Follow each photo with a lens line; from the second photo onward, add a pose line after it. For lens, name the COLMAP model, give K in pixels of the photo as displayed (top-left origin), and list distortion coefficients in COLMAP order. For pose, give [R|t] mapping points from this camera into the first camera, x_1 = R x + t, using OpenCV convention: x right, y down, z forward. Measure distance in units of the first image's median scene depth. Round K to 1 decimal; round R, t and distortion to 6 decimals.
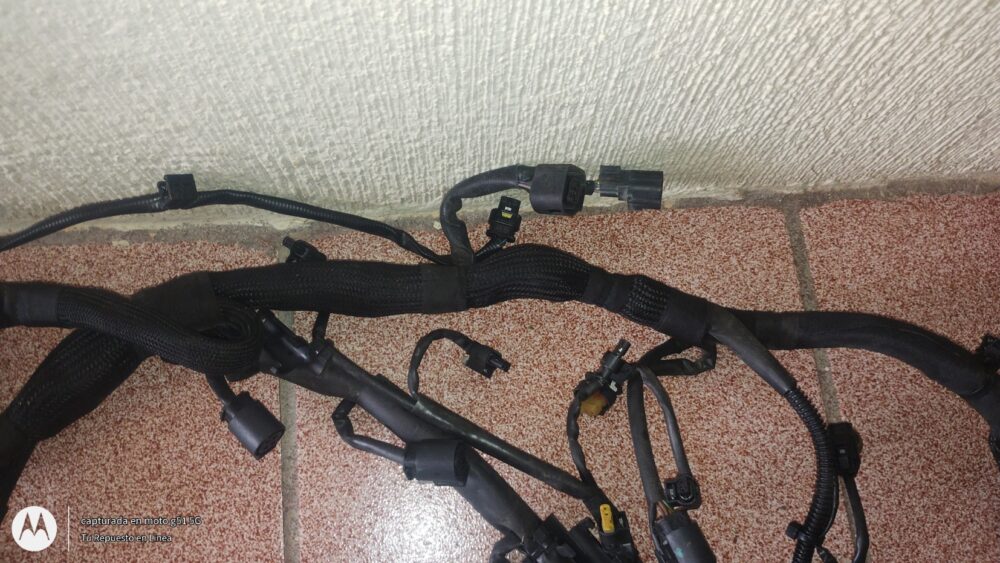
lens RADIAL K [[833.2, 0, 500.8], [0, 833.2, 272.1], [0, 0, 1]] dist [0.052800, -0.092007]
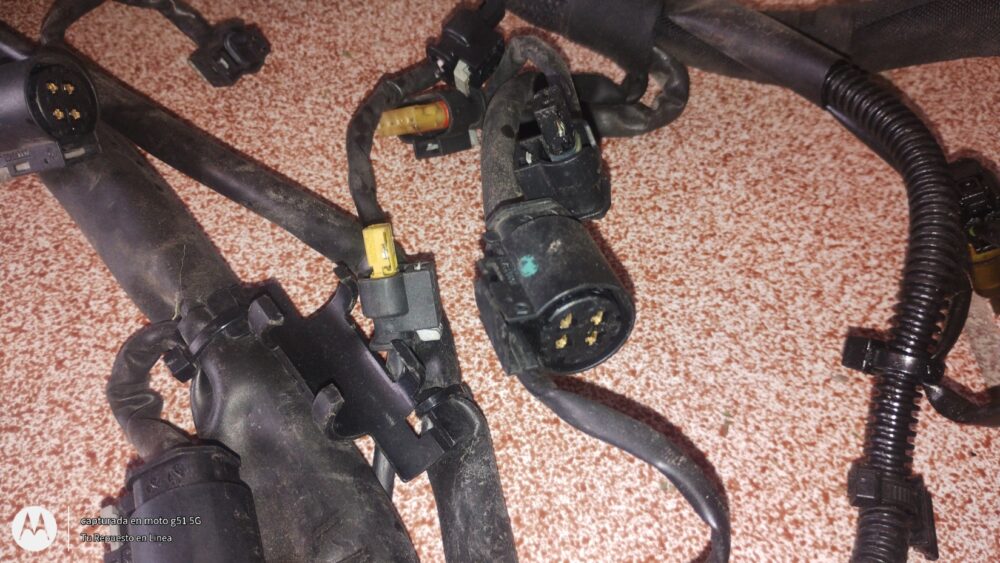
lens RADIAL K [[833.2, 0, 500.6], [0, 833.2, 290.4], [0, 0, 1]] dist [0.052800, -0.092007]
pose [[0.994294, 0.055810, -0.090914, 0.201869], [-0.083670, 0.936672, -0.340067, 0.403099], [0.066177, 0.345733, 0.935996, 0.576362]]
